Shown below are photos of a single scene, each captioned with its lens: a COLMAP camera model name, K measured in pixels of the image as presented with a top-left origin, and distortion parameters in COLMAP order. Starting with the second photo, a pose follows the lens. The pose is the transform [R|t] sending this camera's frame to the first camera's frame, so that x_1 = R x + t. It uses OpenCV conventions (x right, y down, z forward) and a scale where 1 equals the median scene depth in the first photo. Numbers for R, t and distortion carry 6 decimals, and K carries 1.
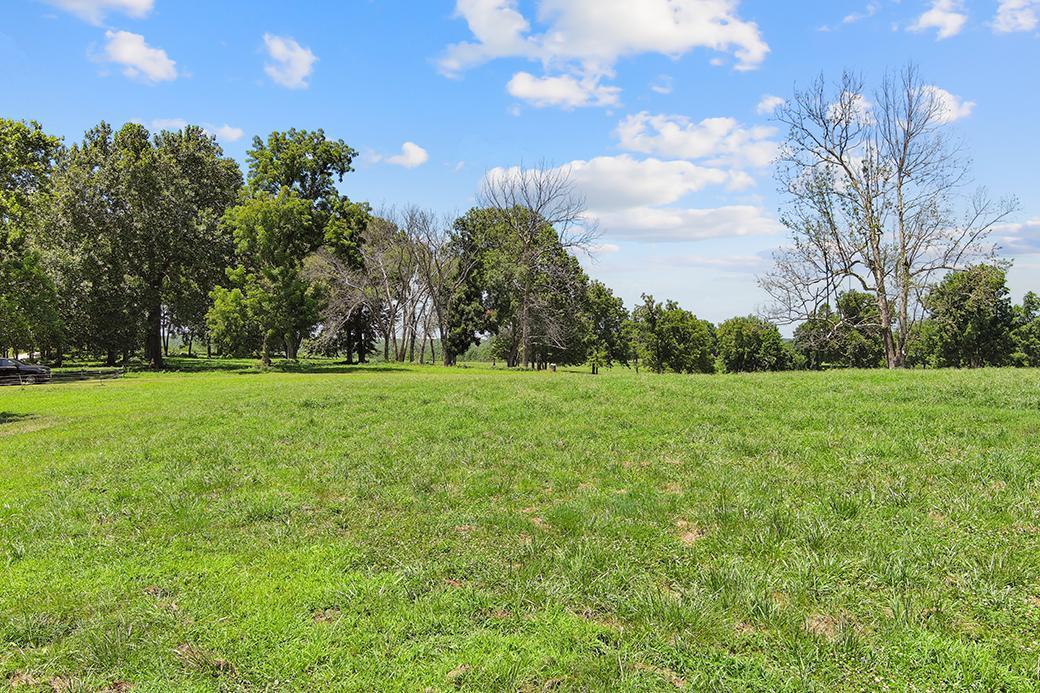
lens RADIAL K [[818.7, 0, 520.0], [0, 818.7, 346.5], [0, 0, 1]] dist [0.002941, -0.001021]
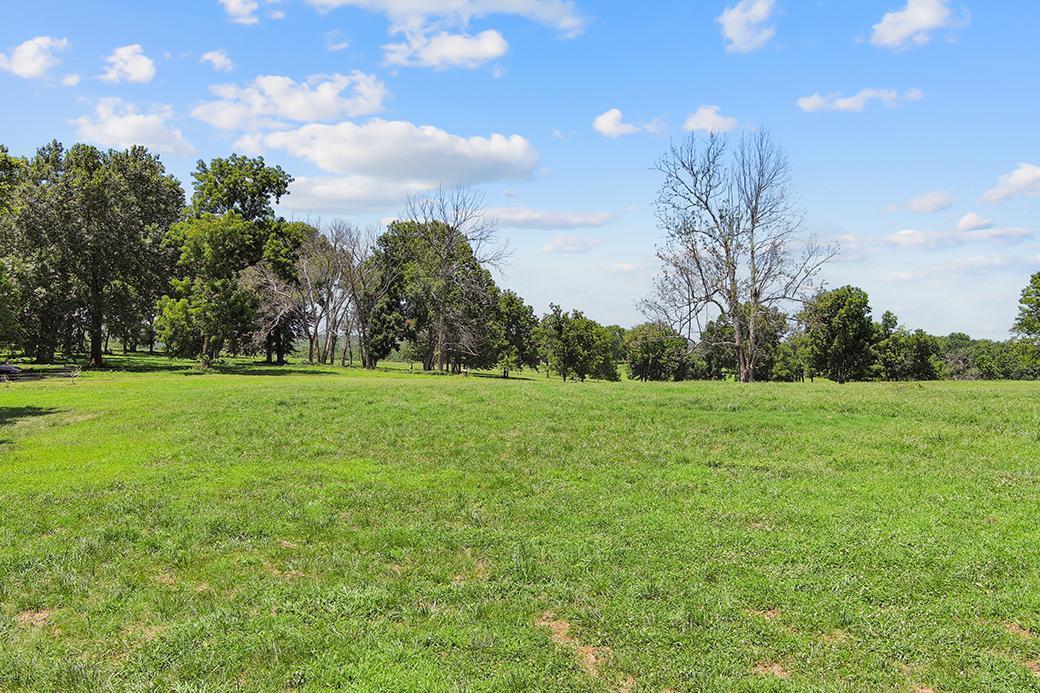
lens RADIAL K [[818.7, 0, 520.0], [0, 818.7, 346.5], [0, 0, 1]] dist [0.002941, -0.001021]
pose [[0.994457, 0.019735, 0.103273, -0.001394], [-0.019622, 0.999805, -0.002107, -0.009699], [-0.103294, 0.000069, 0.994651, -0.135176]]
